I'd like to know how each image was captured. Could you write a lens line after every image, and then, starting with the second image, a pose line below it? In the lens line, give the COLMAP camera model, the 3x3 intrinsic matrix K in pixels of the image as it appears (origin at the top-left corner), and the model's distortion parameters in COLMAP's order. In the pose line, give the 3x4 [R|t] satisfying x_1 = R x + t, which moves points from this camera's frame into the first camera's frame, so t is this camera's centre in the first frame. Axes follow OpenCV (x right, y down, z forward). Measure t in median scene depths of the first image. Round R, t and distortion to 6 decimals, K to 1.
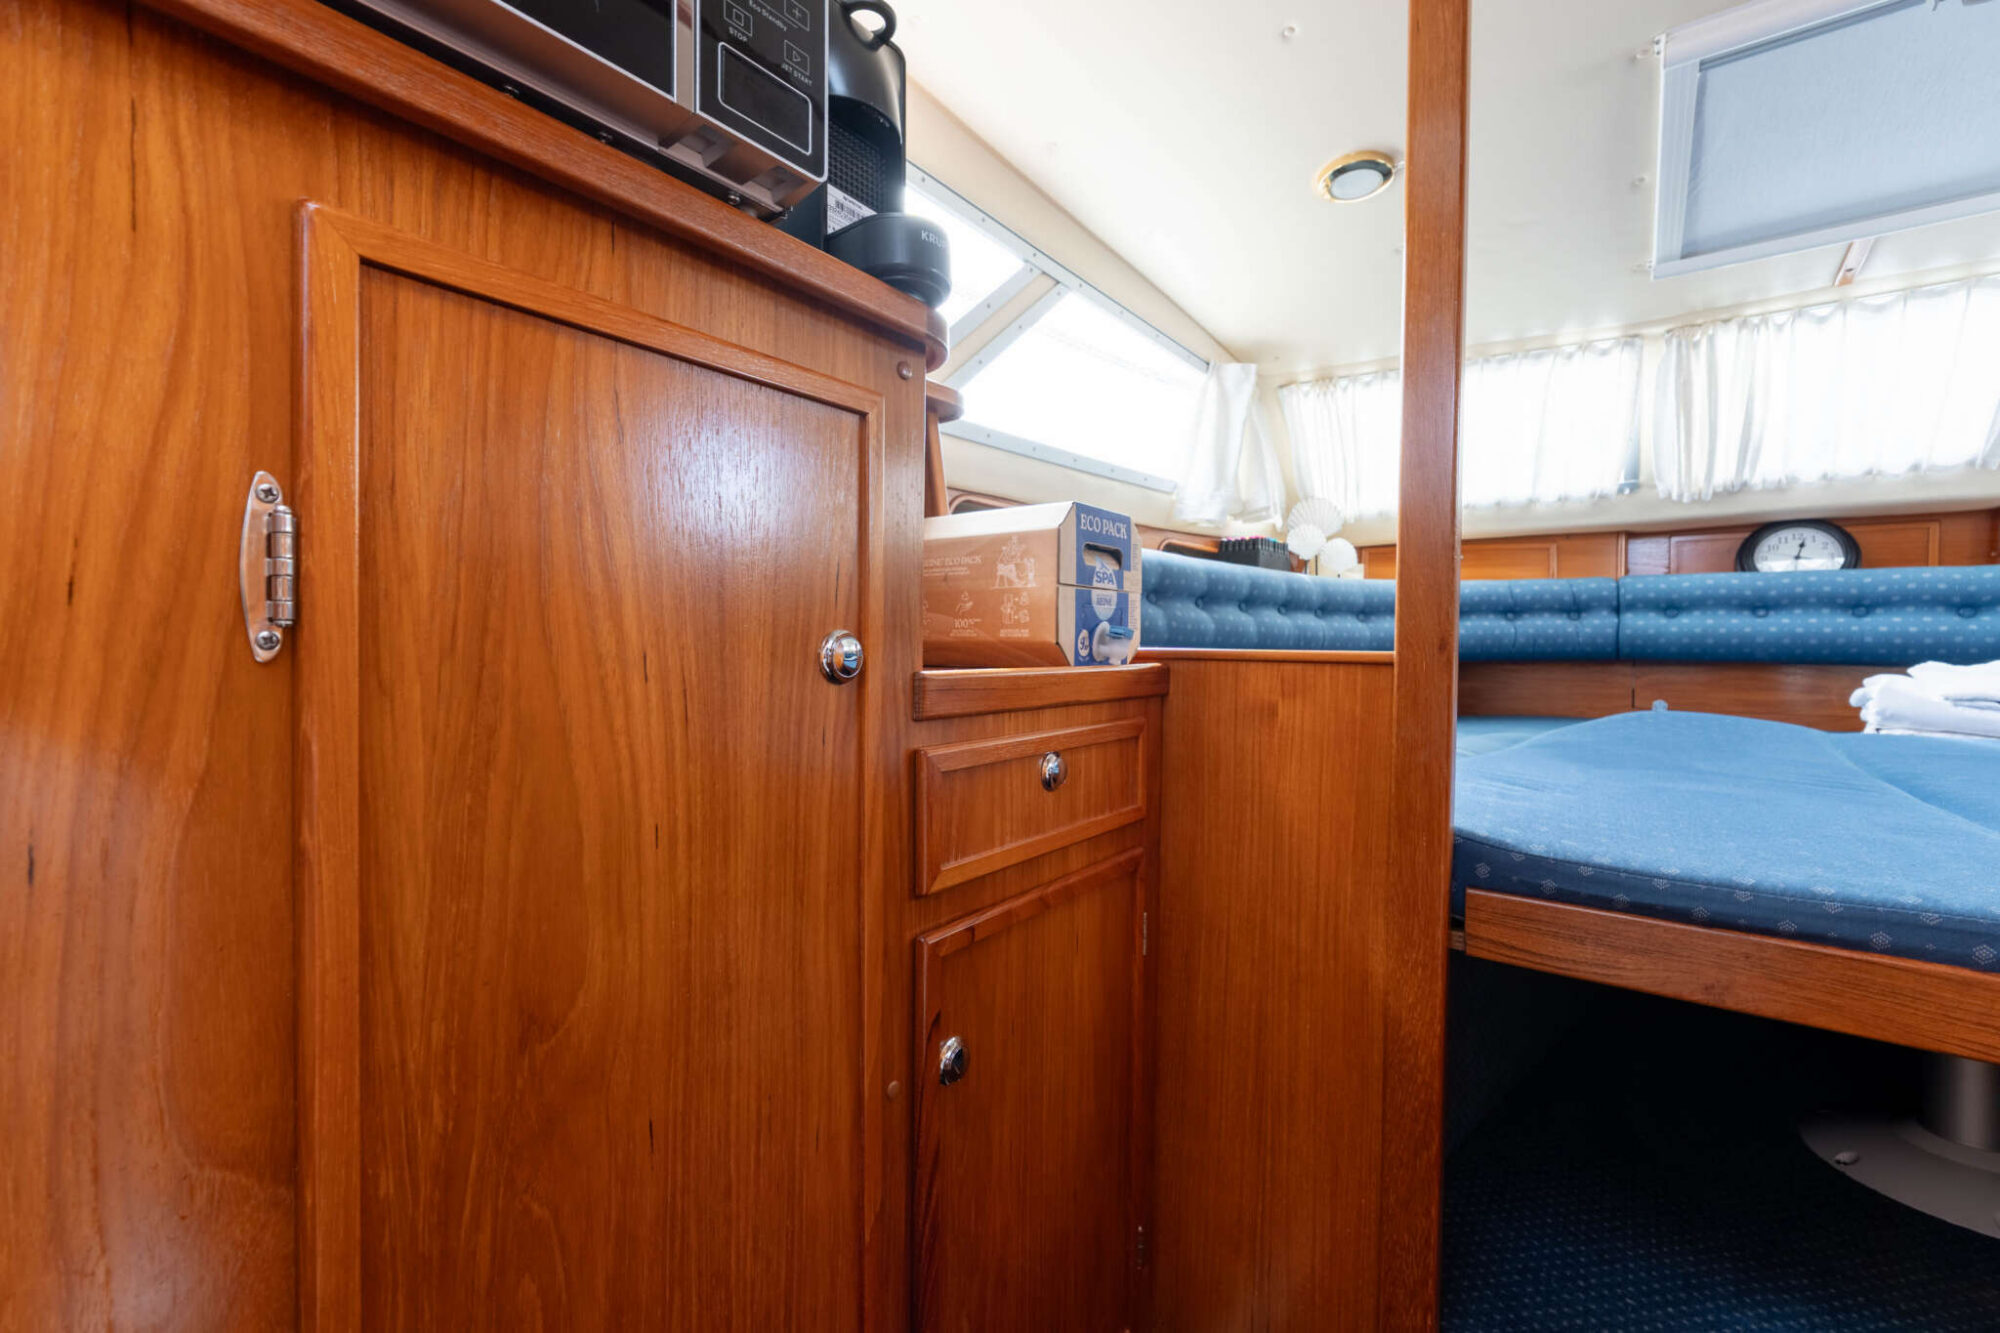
lens RADIAL K [[845.0, 0, 997.6], [0, 845.0, 662.0], [0, 0, 1]] dist [-0.002347, -0.000464]
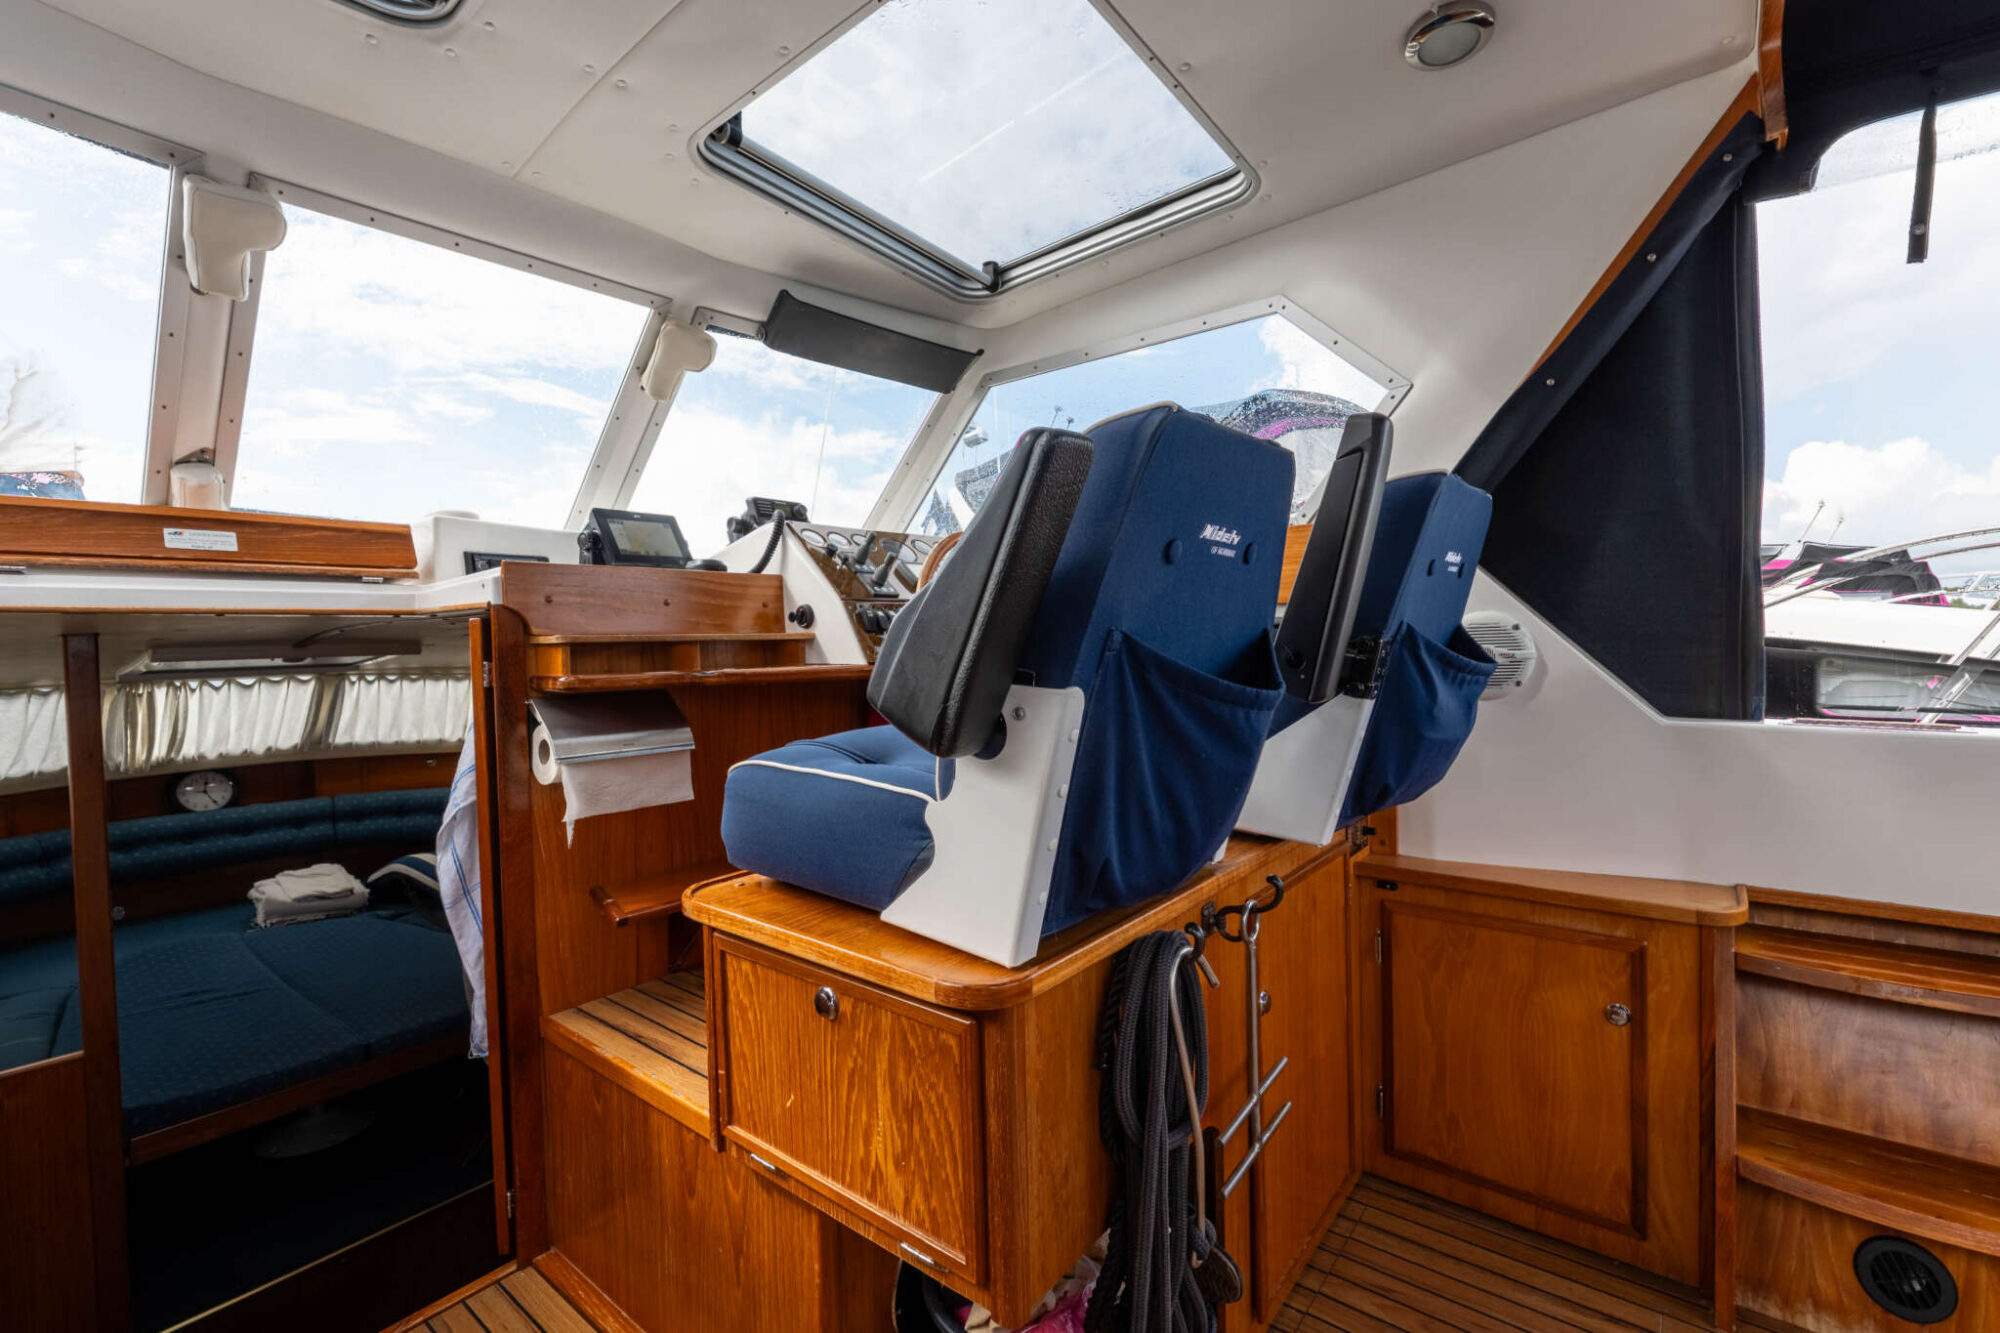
lens RADIAL K [[862.0, 0, 999.3], [0, 862.0, 662.6], [0, 0, 1]] dist [-0.003889, -0.000965]
pose [[0.030778, -0.039632, 0.998740, -1.446977], [0.039516, 0.998481, 0.038404, -0.897596], [-0.998745, 0.038284, 0.032297, -1.314349]]
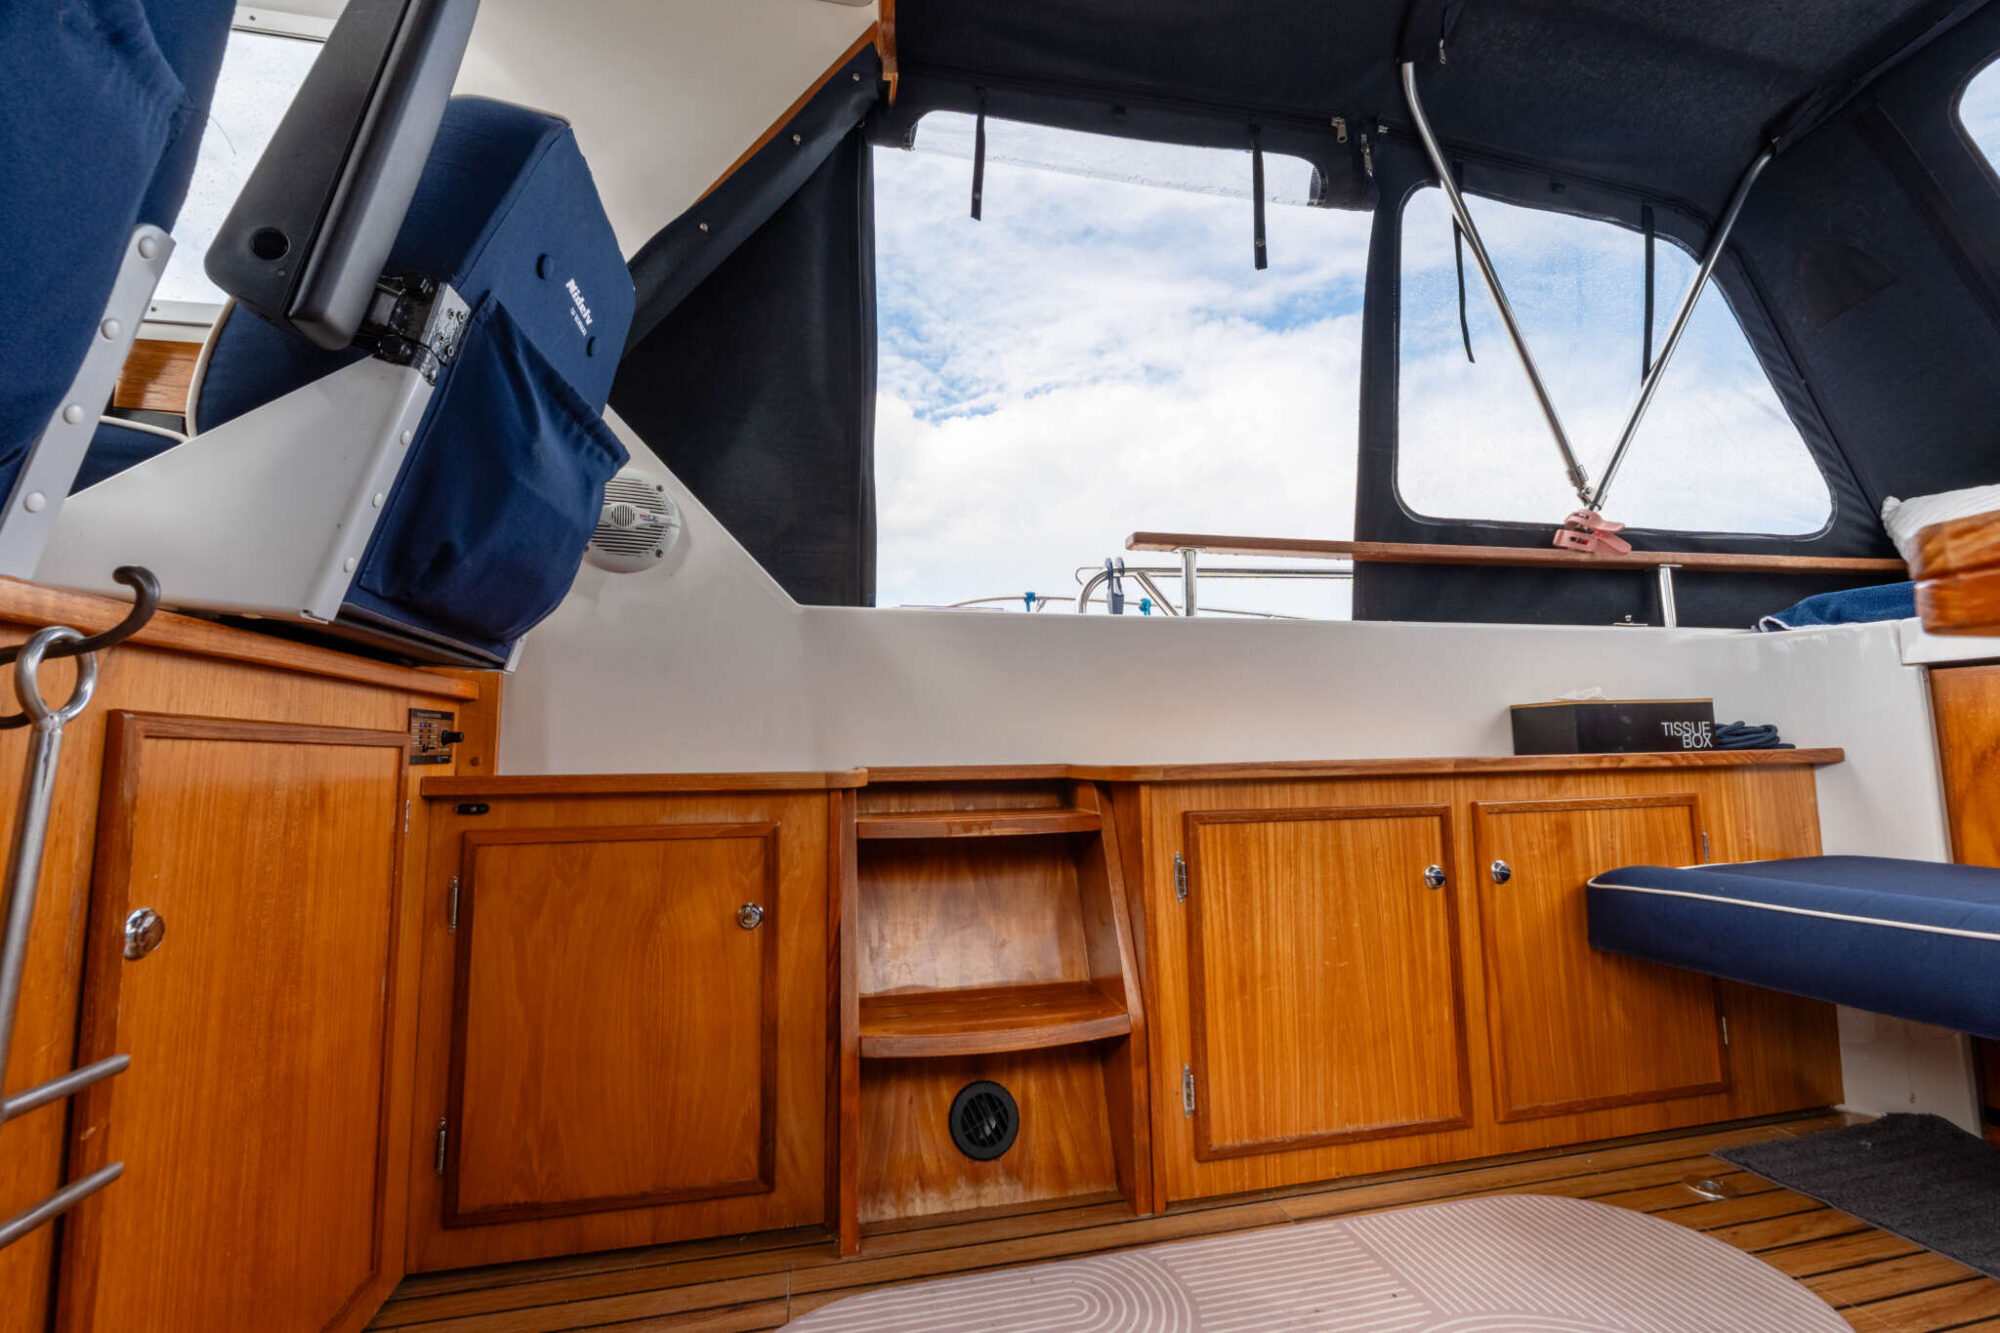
lens RADIAL K [[842.2, 0, 1000.1], [0, 842.2, 663.2], [0, 0, 1]] dist [-0.003211, -0.000348]
pose [[-0.763215, 0.073090, 0.641997, -1.040315], [0.015053, 0.995323, -0.095420, -0.418859], [-0.645969, -0.063161, -0.760746, -1.594450]]
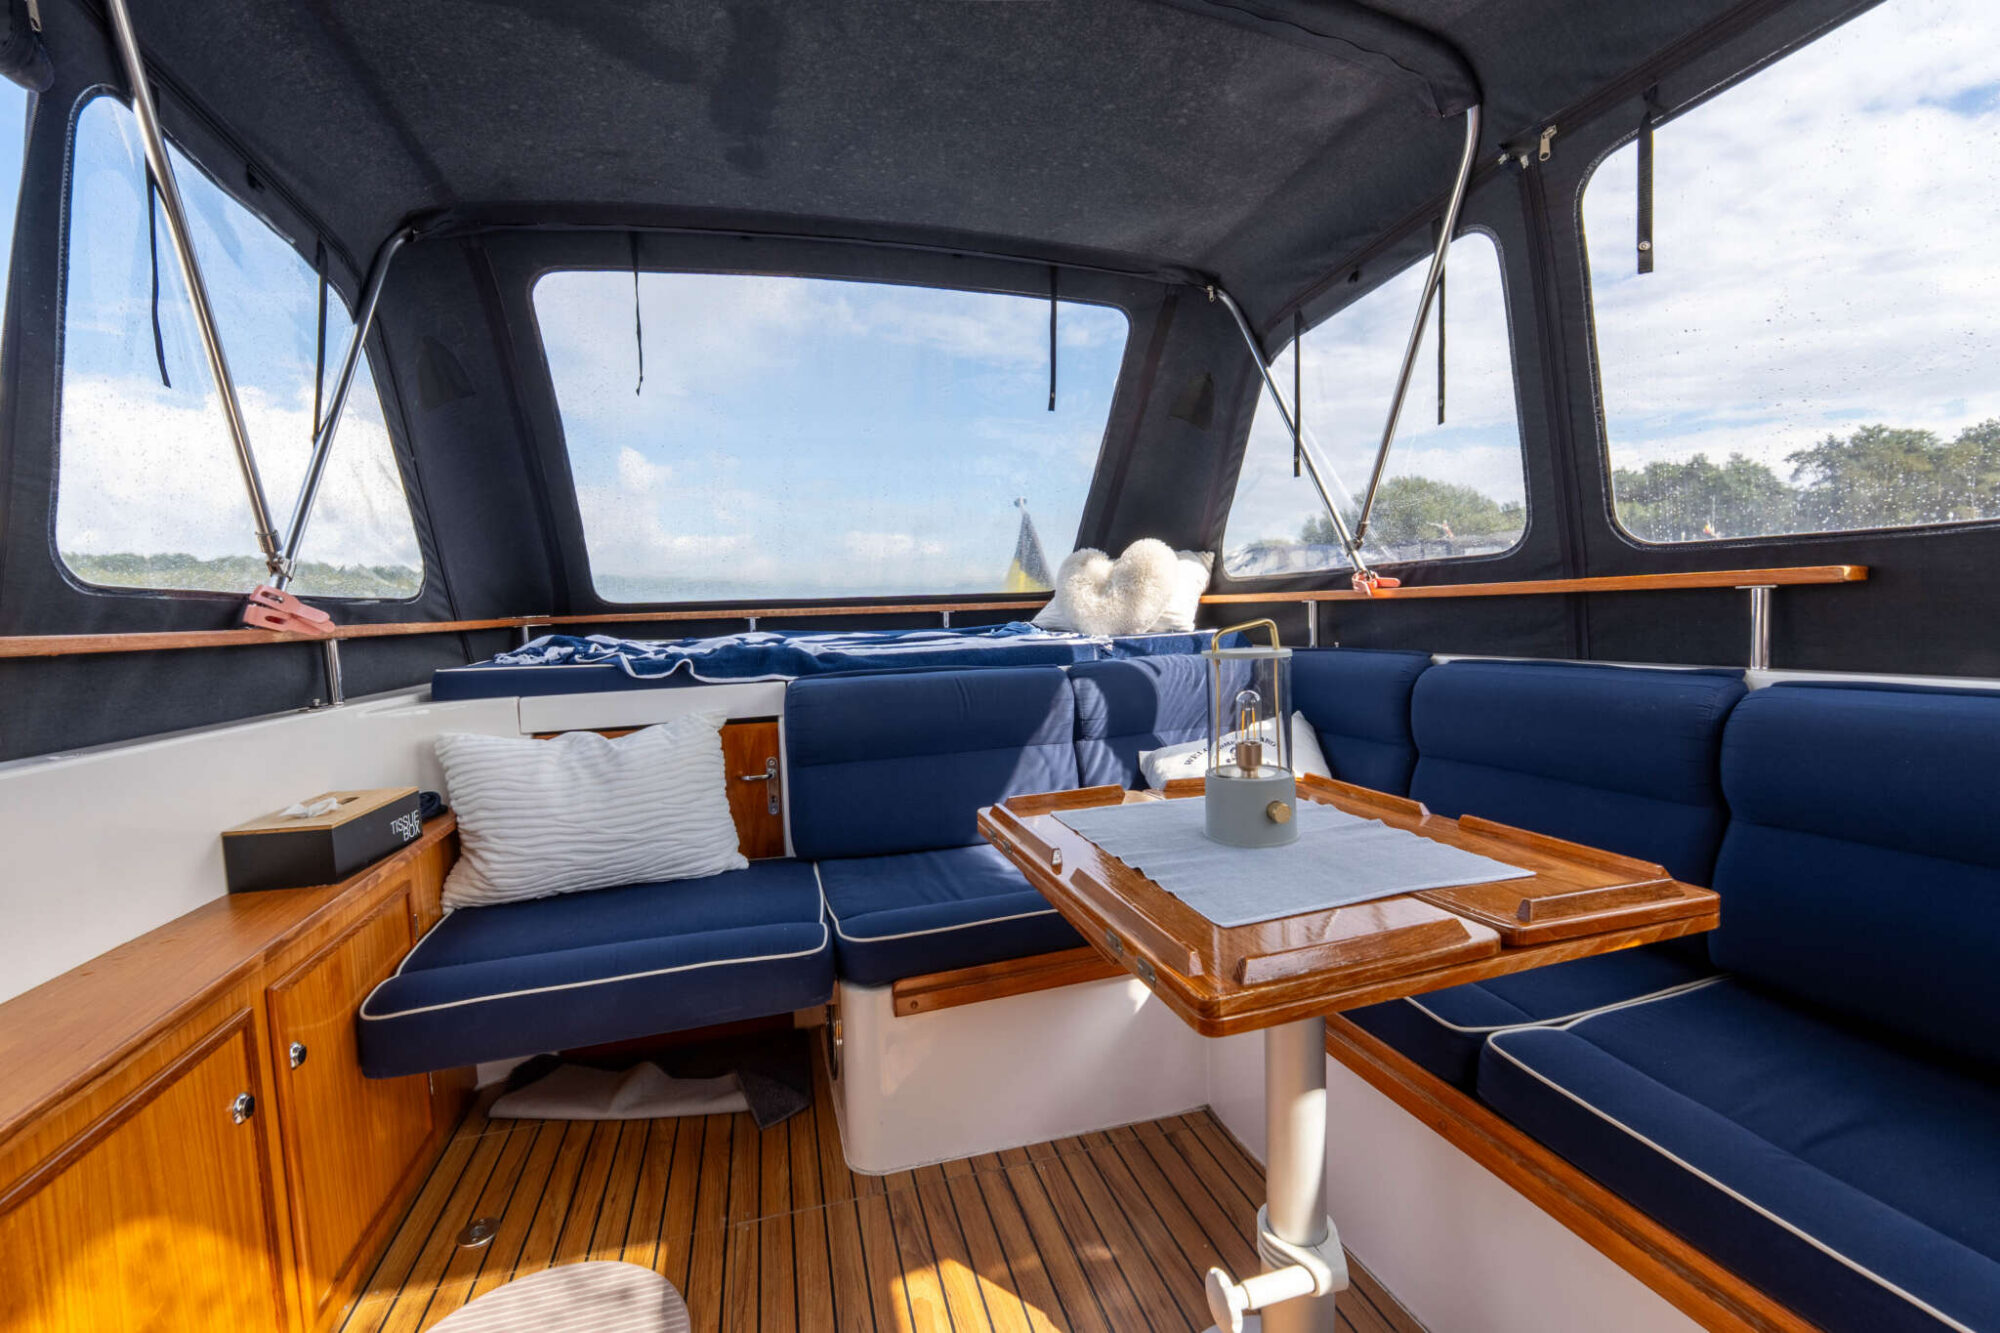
lens RADIAL K [[846.0, 0, 1000.0], [0, 846.0, 665.6], [0, 0, 1]] dist [-0.002550, -0.000868]
pose [[-0.606575, 0.074289, -0.791548, -0.417038], [0.018166, 0.996660, 0.079618, -0.847293], [0.794819, 0.033915, -0.605898, -1.713079]]
